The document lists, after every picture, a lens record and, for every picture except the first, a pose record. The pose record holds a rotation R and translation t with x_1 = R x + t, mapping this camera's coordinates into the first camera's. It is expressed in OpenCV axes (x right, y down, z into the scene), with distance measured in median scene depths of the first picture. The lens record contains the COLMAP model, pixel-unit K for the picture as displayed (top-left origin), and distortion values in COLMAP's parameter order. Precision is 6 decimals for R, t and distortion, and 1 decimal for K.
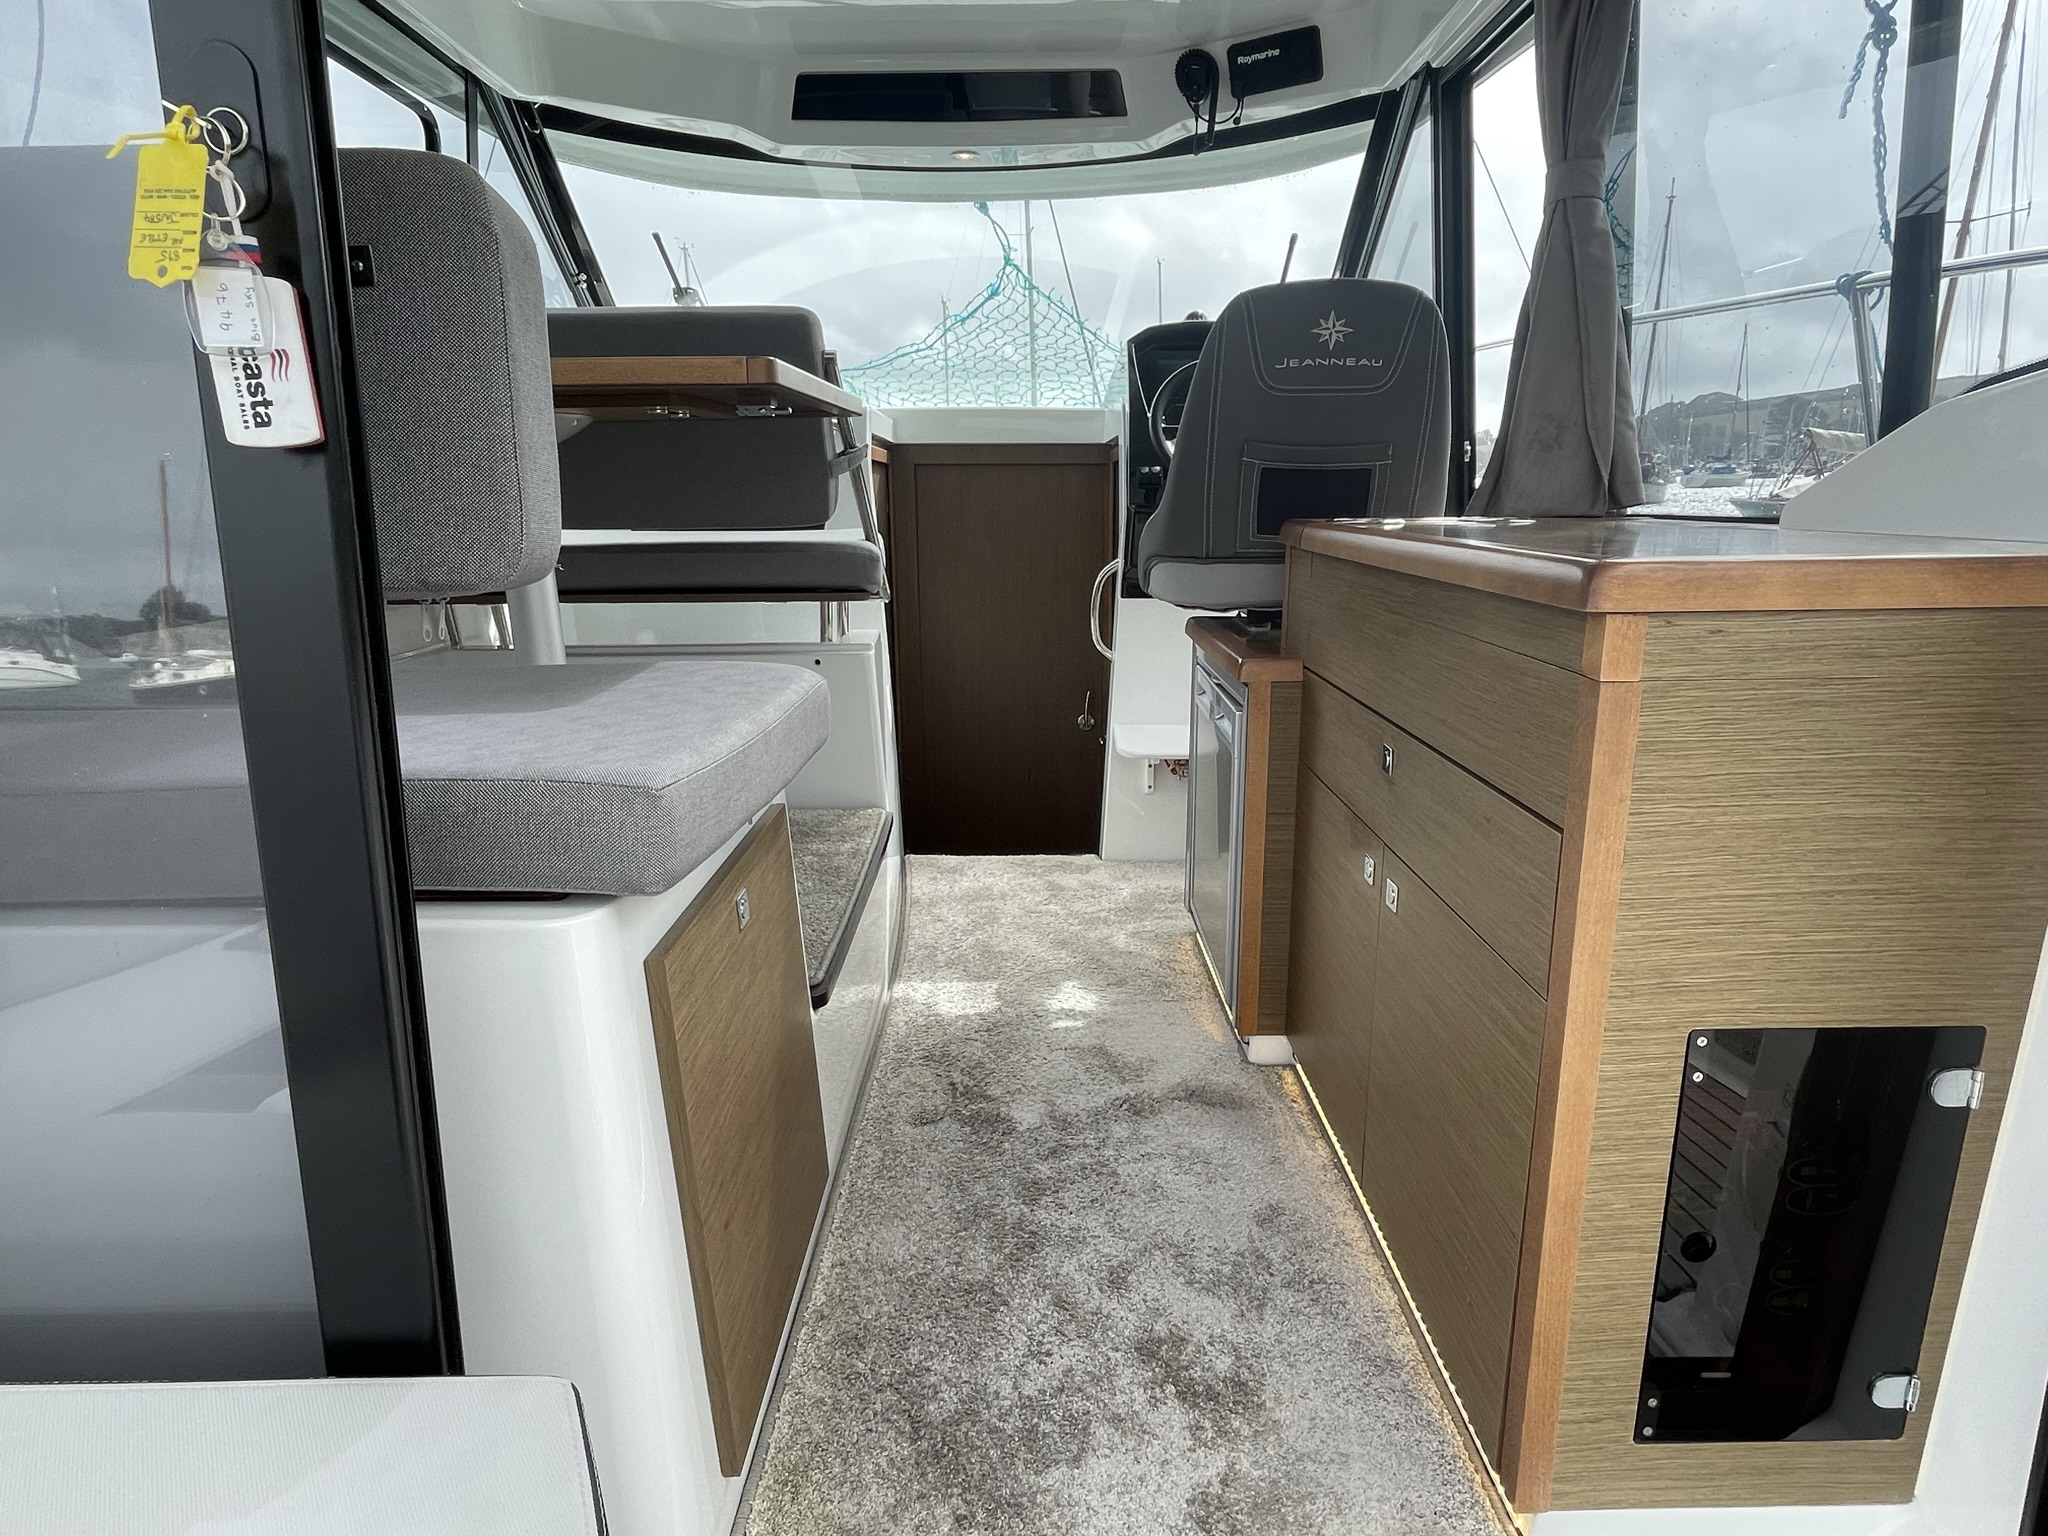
lens RADIAL K [[1107.9, 0, 1024.0], [0, 1107.9, 768.0], [0, 0, 1]] dist [-0.010178, -0.001698]
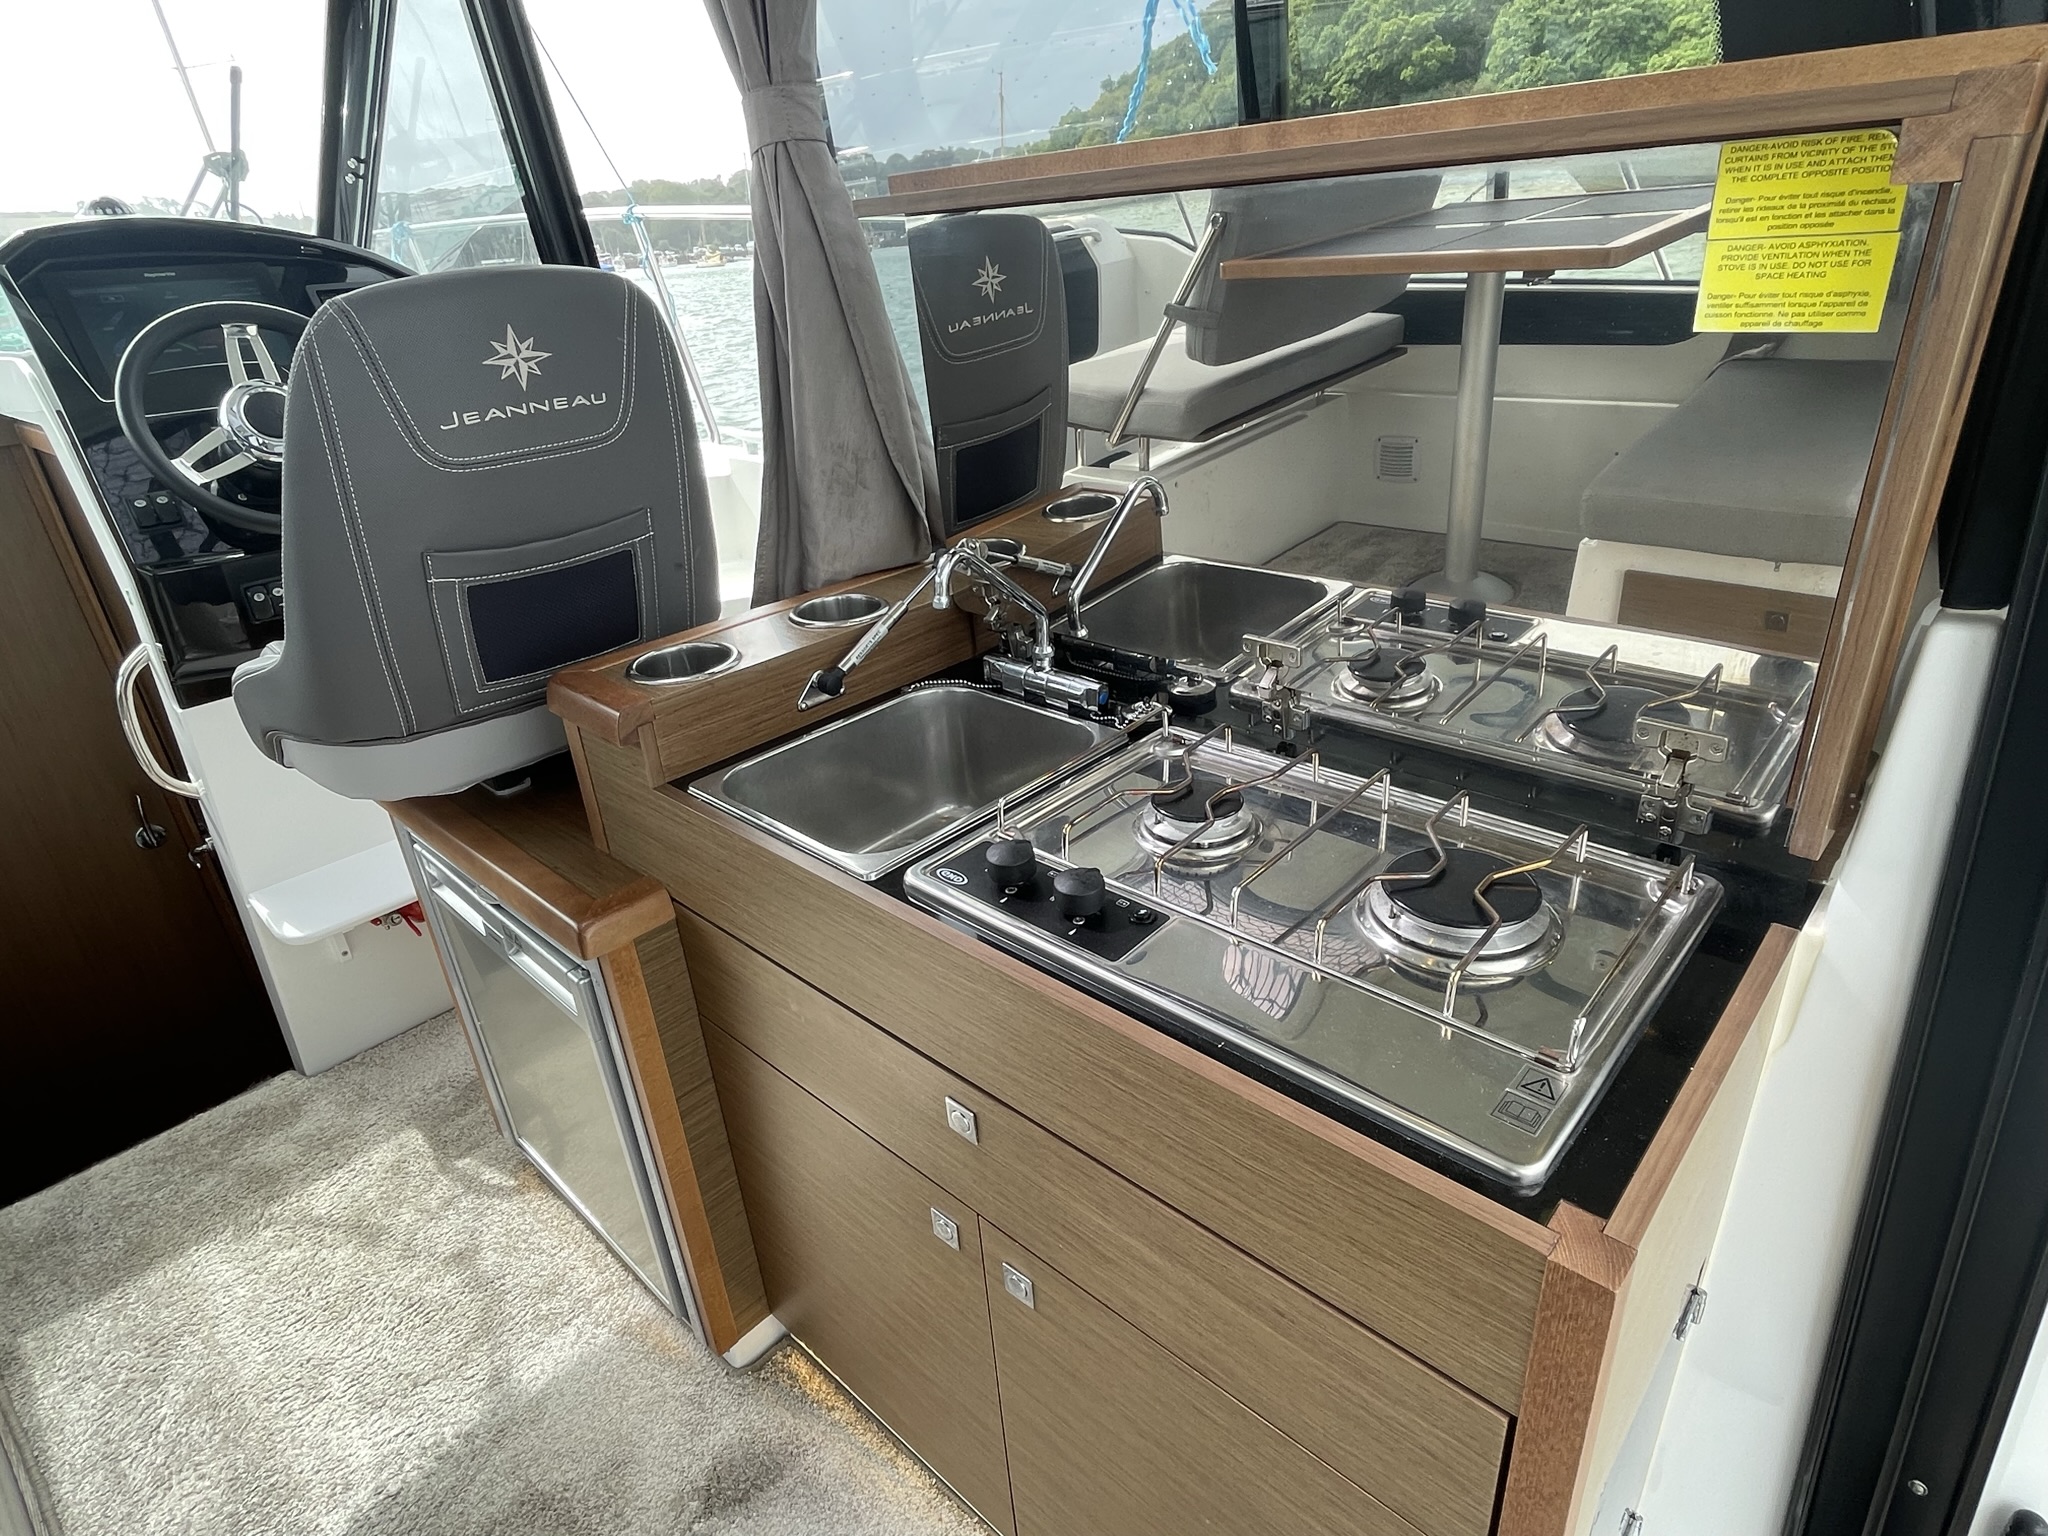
lens RADIAL K [[1107.9, 0, 1024.0], [0, 1107.9, 768.0], [0, 0, 1]] dist [-0.010178, -0.001698]
pose [[0.676478, -0.347067, 0.649556, -0.007518], [0.238552, 0.937705, 0.252590, -0.250309], [-0.696758, -0.015919, 0.717130, 0.334198]]
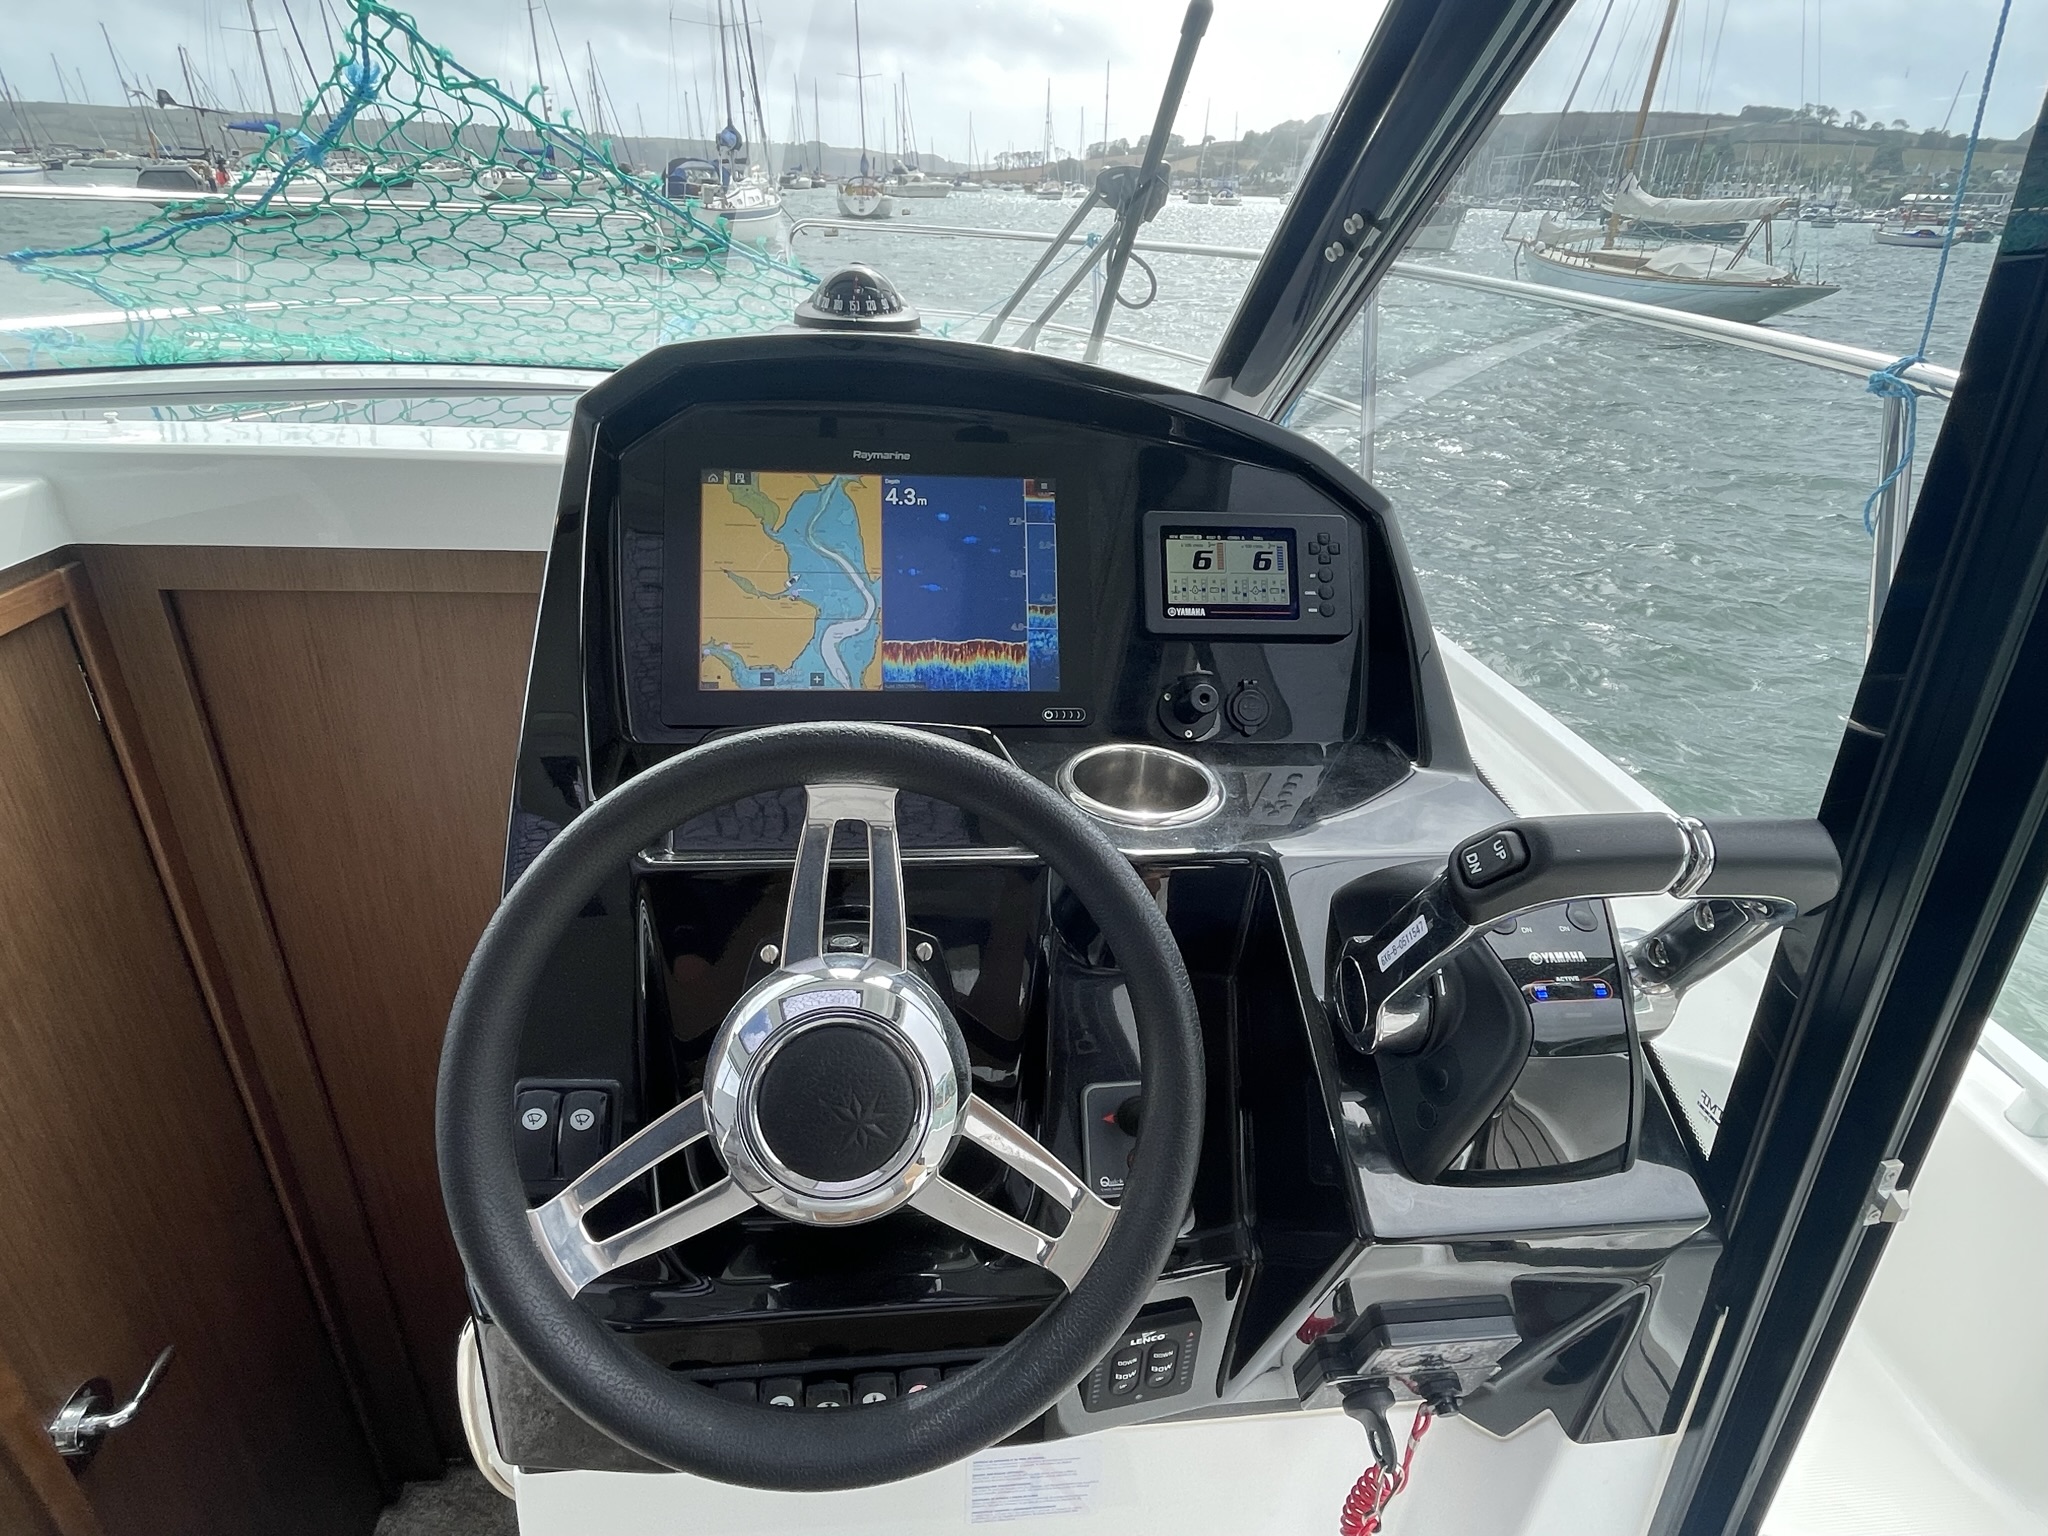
lens RADIAL K [[1107.9, 0, 1024.0], [0, 1107.9, 768.0], [0, 0, 1]] dist [-0.010178, -0.001698]
pose [[0.992605, 0.003003, 0.121355, 0.278138], [-0.029227, 0.976198, 0.214905, -0.587753], [-0.117821, -0.216862, 0.969066, 1.146432]]
